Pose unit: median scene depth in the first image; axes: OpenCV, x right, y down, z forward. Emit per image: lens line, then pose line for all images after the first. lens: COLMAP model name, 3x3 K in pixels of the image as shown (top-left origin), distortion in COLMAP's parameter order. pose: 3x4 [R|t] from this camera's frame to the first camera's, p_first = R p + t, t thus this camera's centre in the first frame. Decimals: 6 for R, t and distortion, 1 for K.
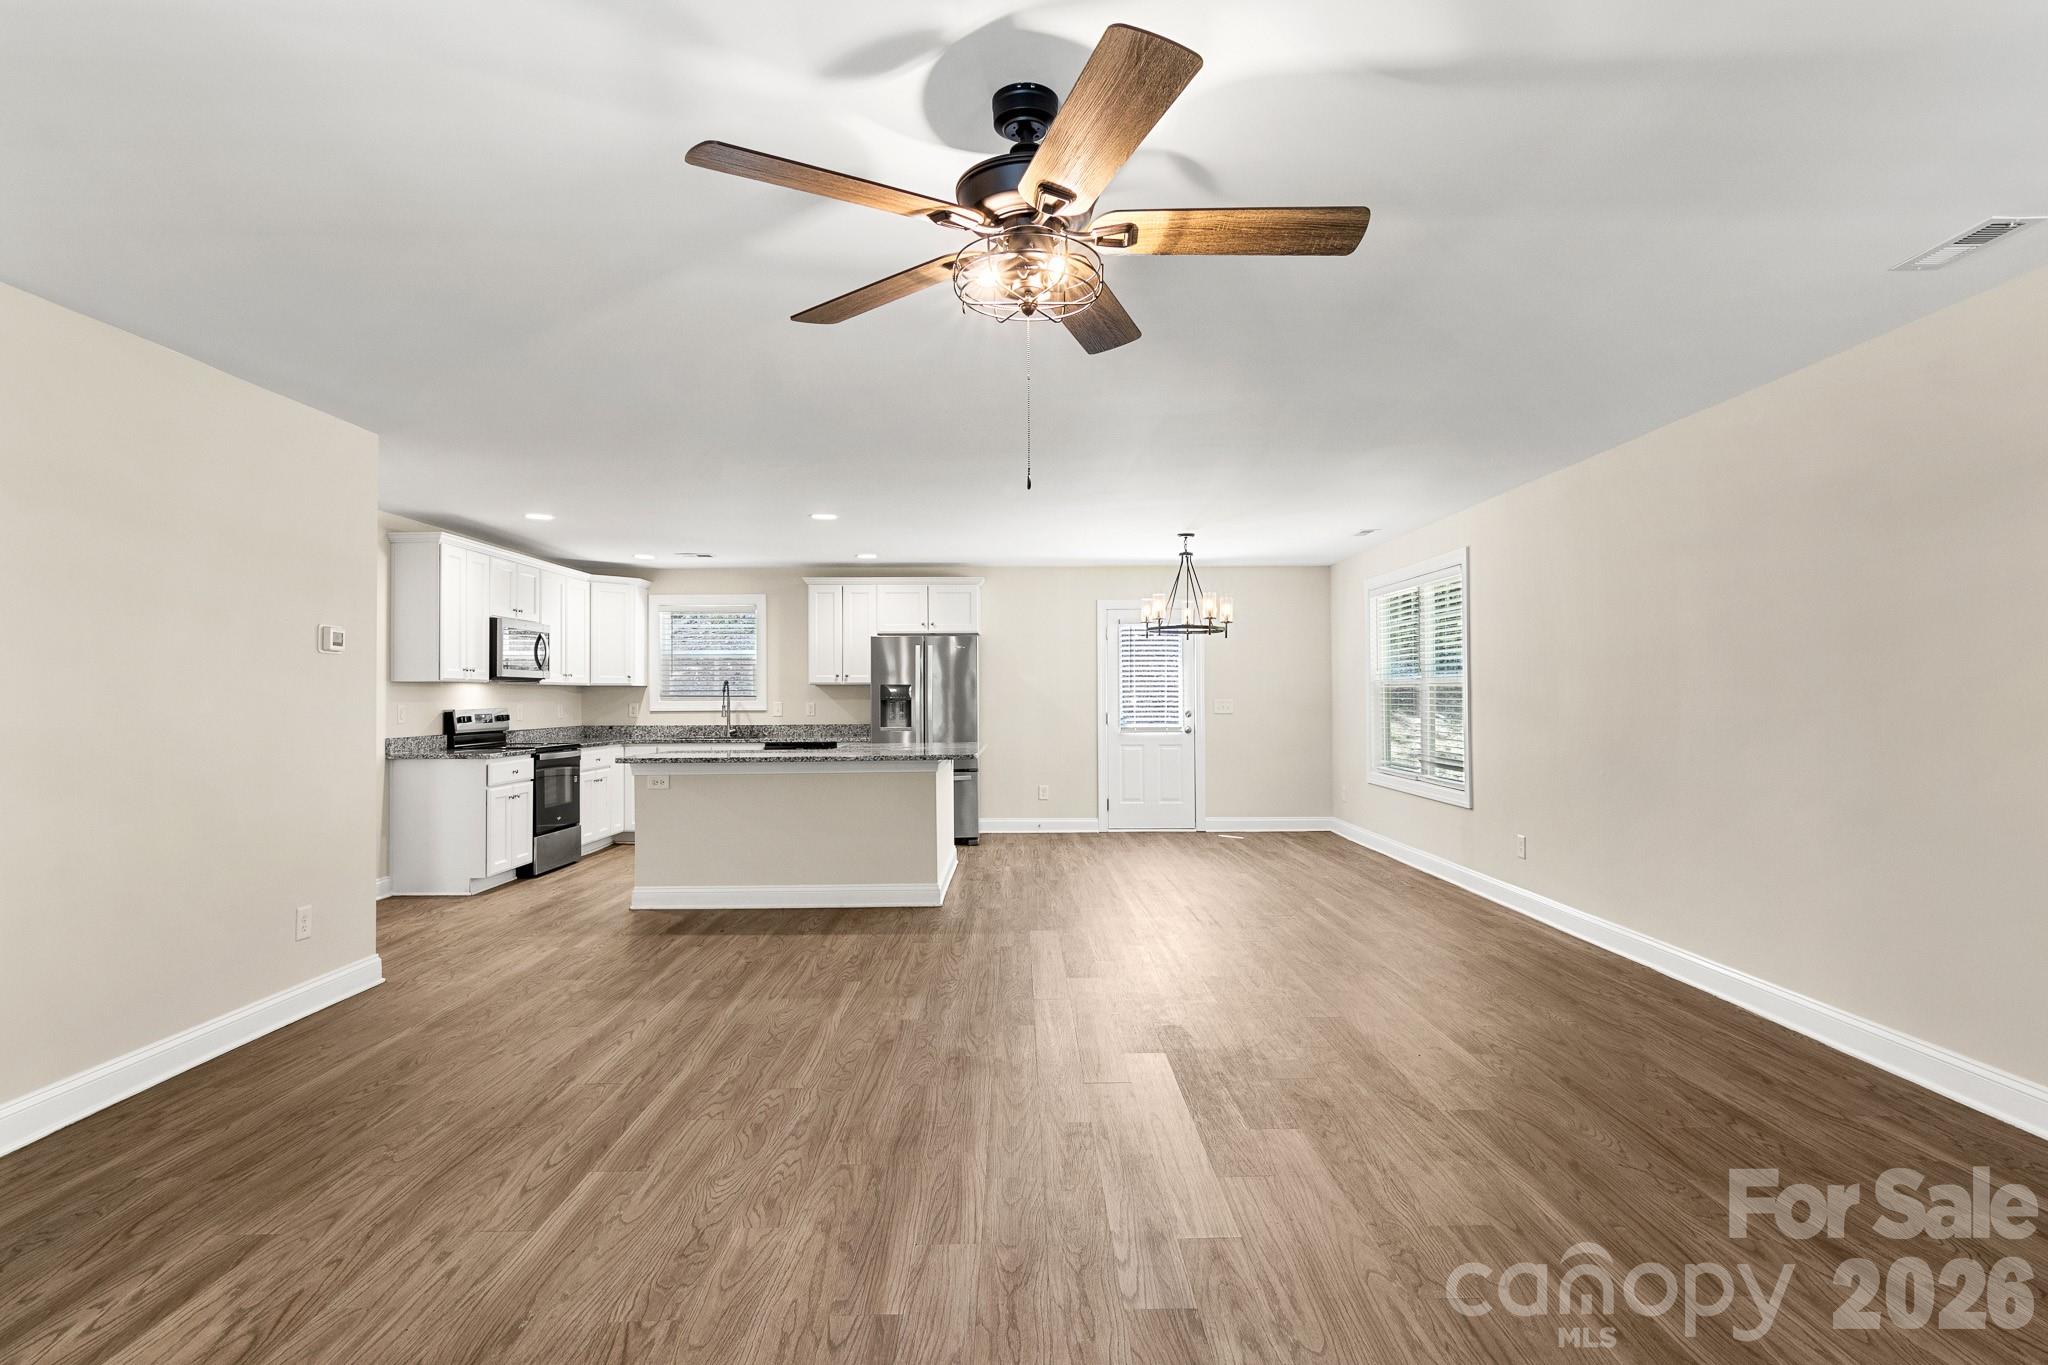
lens RADIAL K [[1050.0, 0, 1031.7], [0, 1050.0, 682.3], [0, 0, 1]] dist [0.001576, 0.000366]
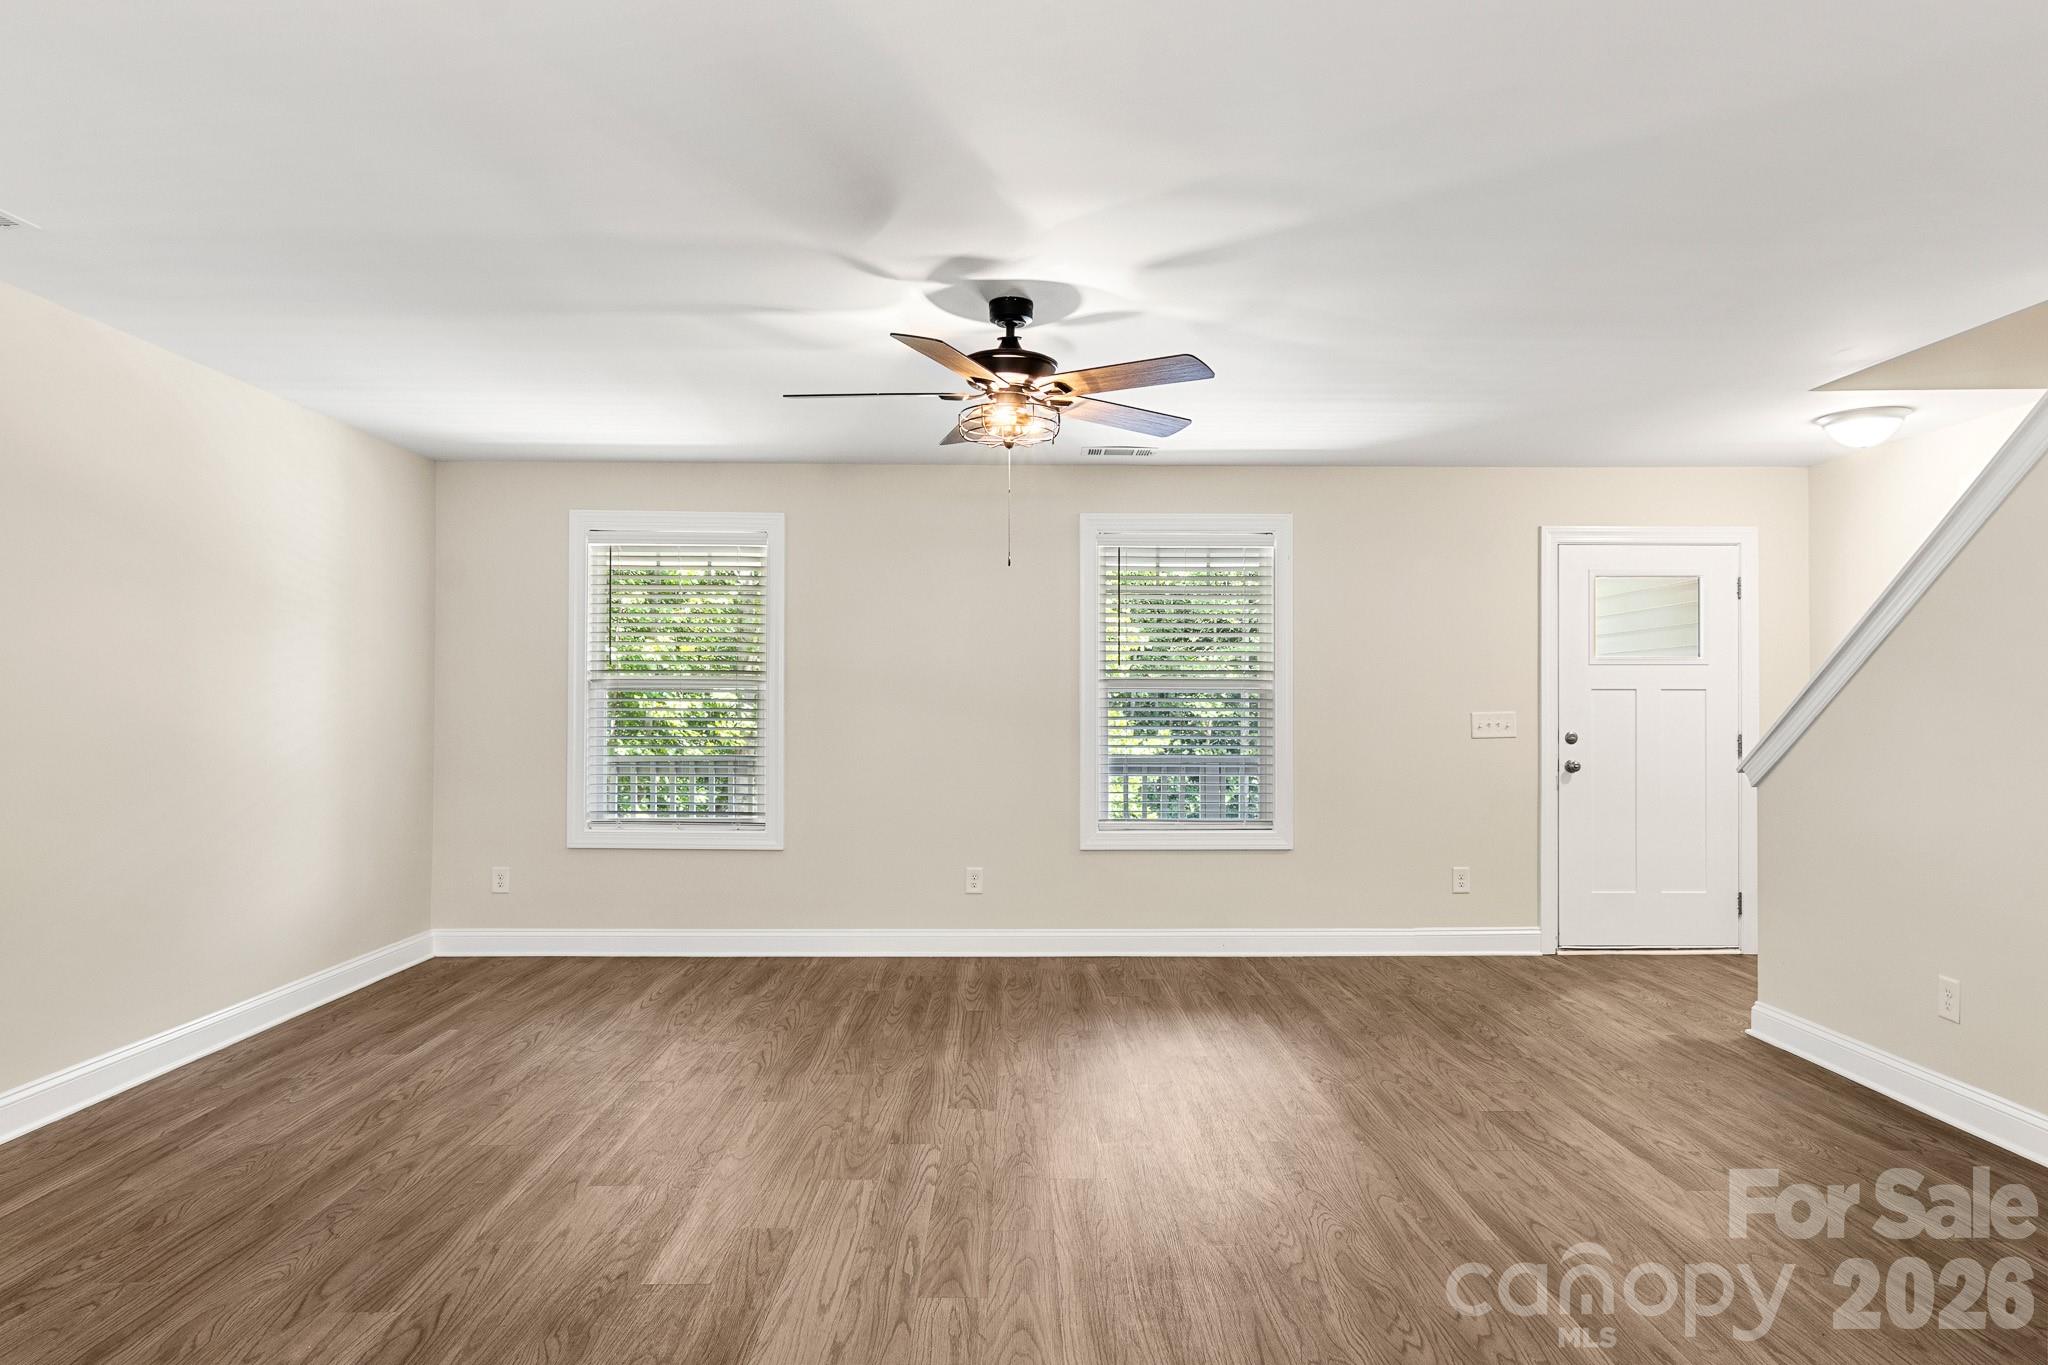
lens RADIAL K [[1244.3, 0, 1030.6], [0, 1244.3, 690.7], [0, 0, 1]] dist [-0.001781, -0.000166]
pose [[-0.999997, 0.001778, -0.001943, -0.008523], [0.001826, 0.999687, -0.024959, 0.010432], [0.001898, -0.024962, -0.999687, 0.799169]]
